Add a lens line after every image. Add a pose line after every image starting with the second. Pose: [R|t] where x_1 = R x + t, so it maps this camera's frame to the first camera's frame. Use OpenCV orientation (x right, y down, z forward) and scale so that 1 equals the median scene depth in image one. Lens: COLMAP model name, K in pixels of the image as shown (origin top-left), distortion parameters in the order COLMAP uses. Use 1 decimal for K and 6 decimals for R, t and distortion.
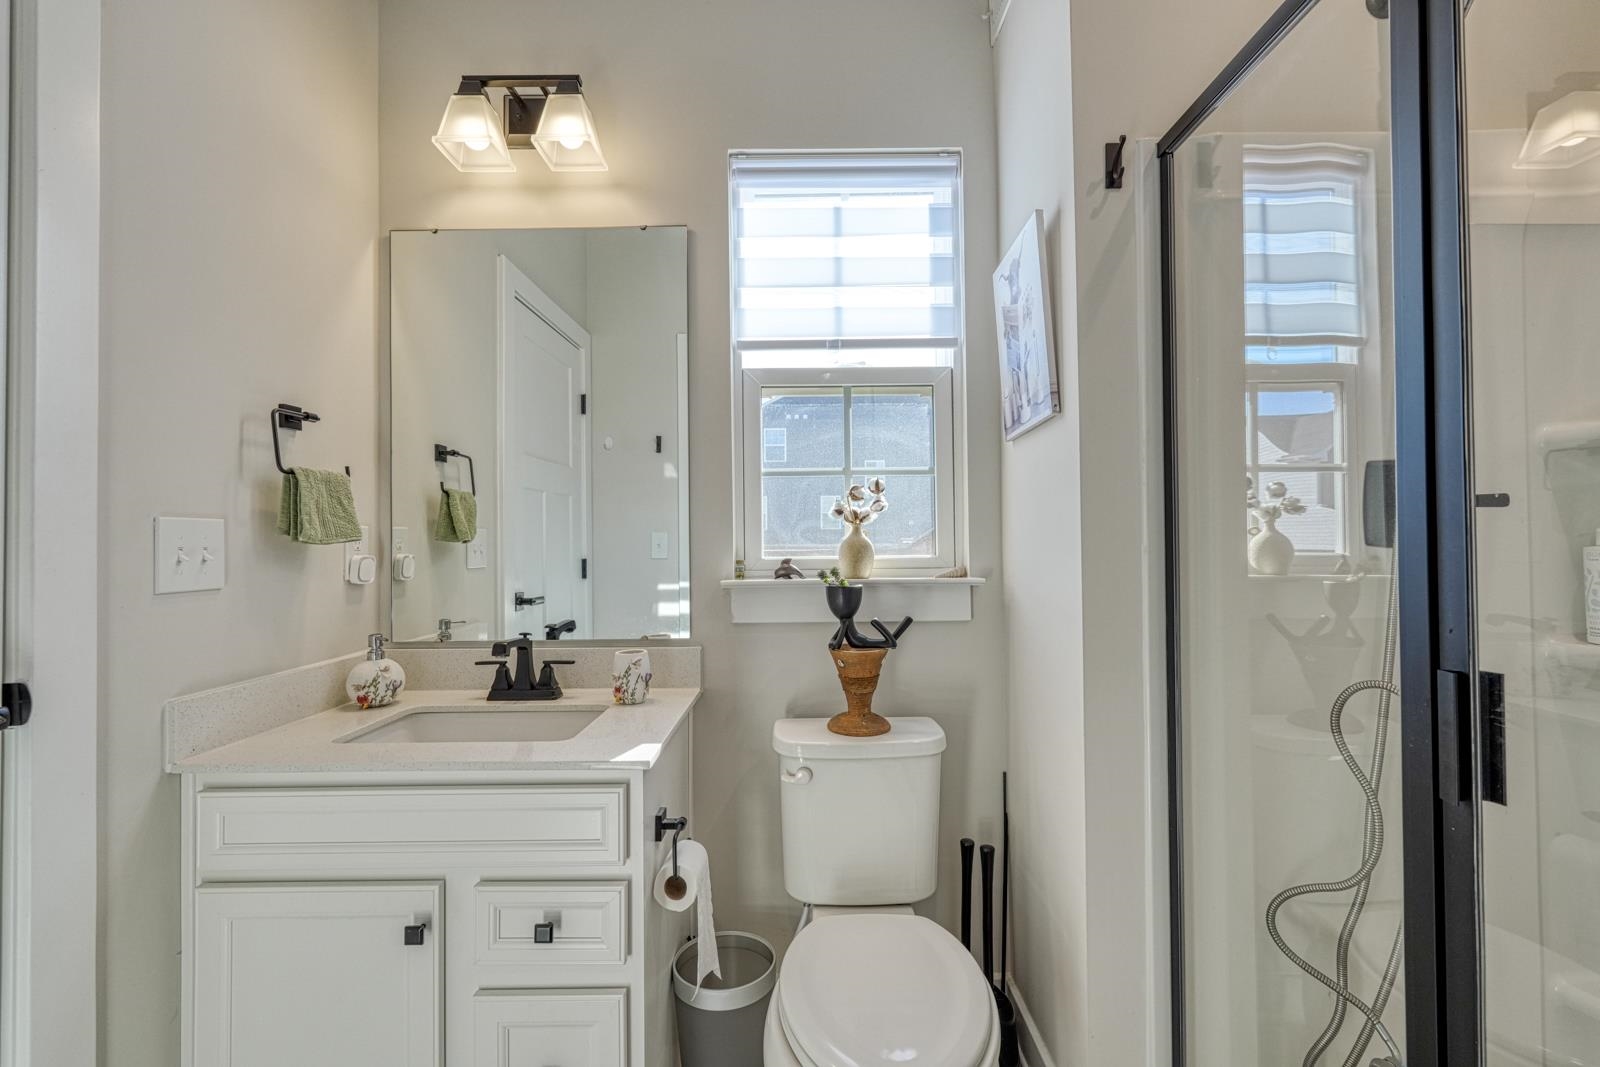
lens RADIAL K [[702.8, 0, 806.2], [0, 702.8, 529.9], [0, 0, 1]] dist [0.014550, 0.000134]
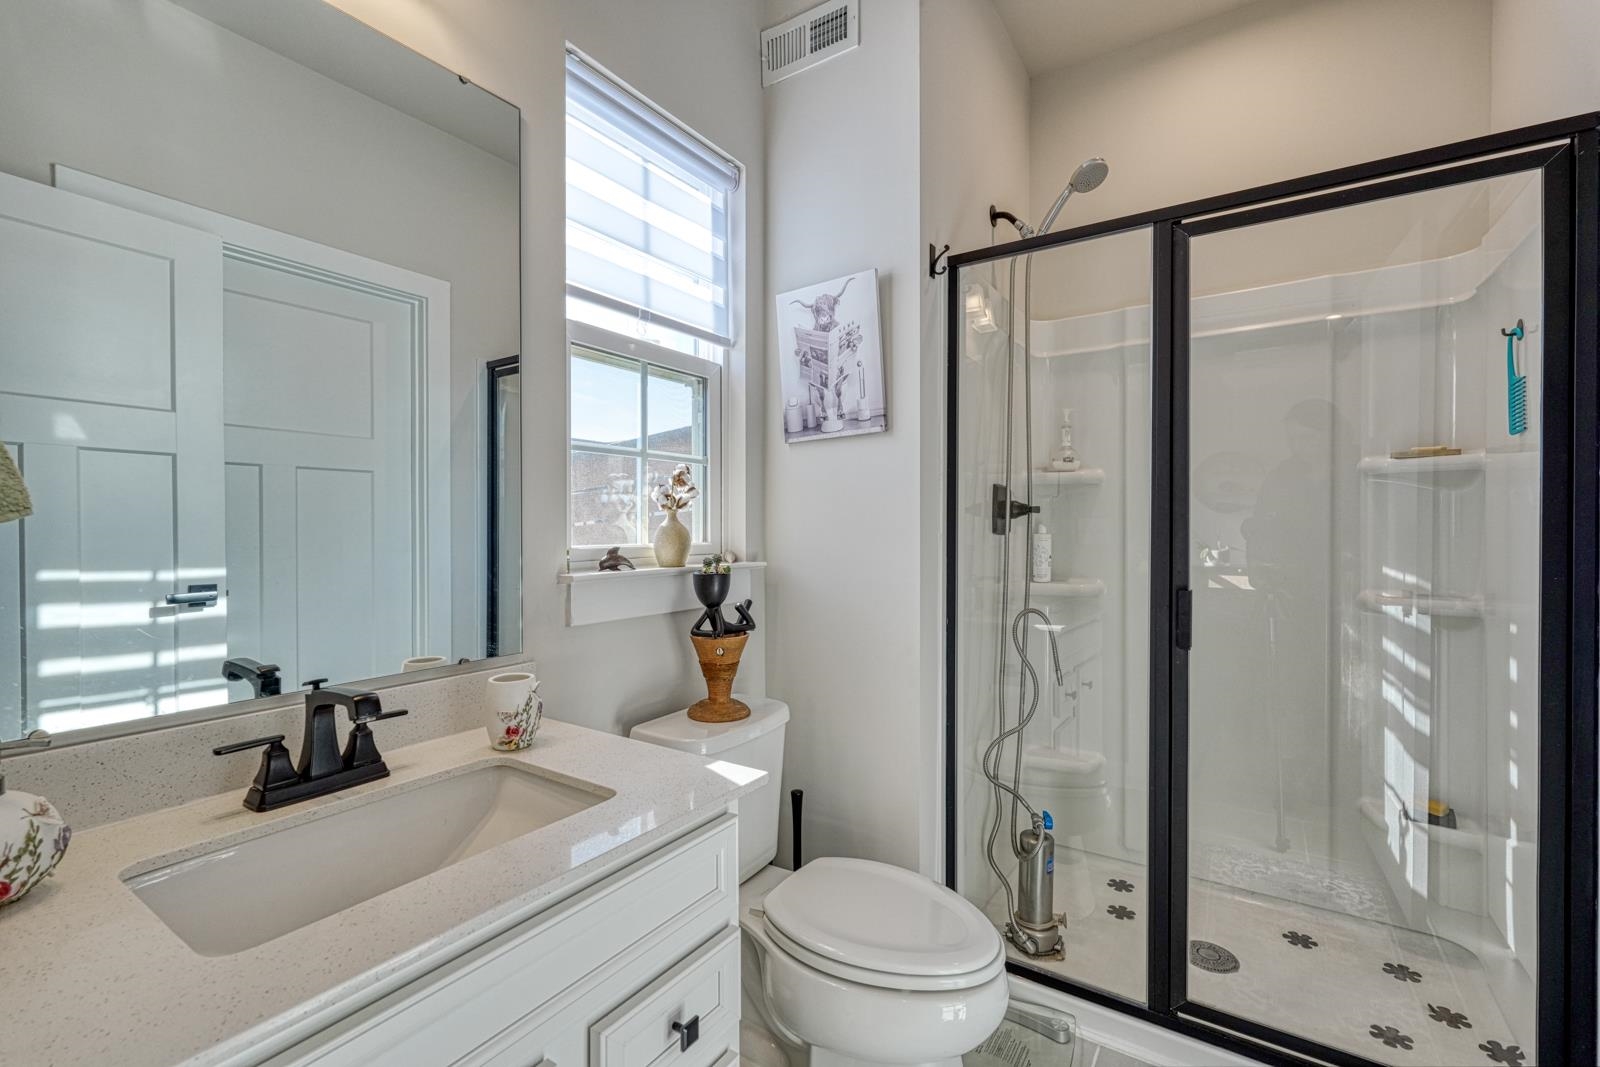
lens RADIAL K [[702.8, 0, 799.5], [0, 702.8, 529.6], [0, 0, 1]] dist [0.014550, 0.000134]
pose [[0.556248, 0.001881, 0.831014, -0.639975], [-0.021225, 0.999703, 0.011944, 0.002946], [-0.830745, -0.024283, 0.556123, 0.318600]]
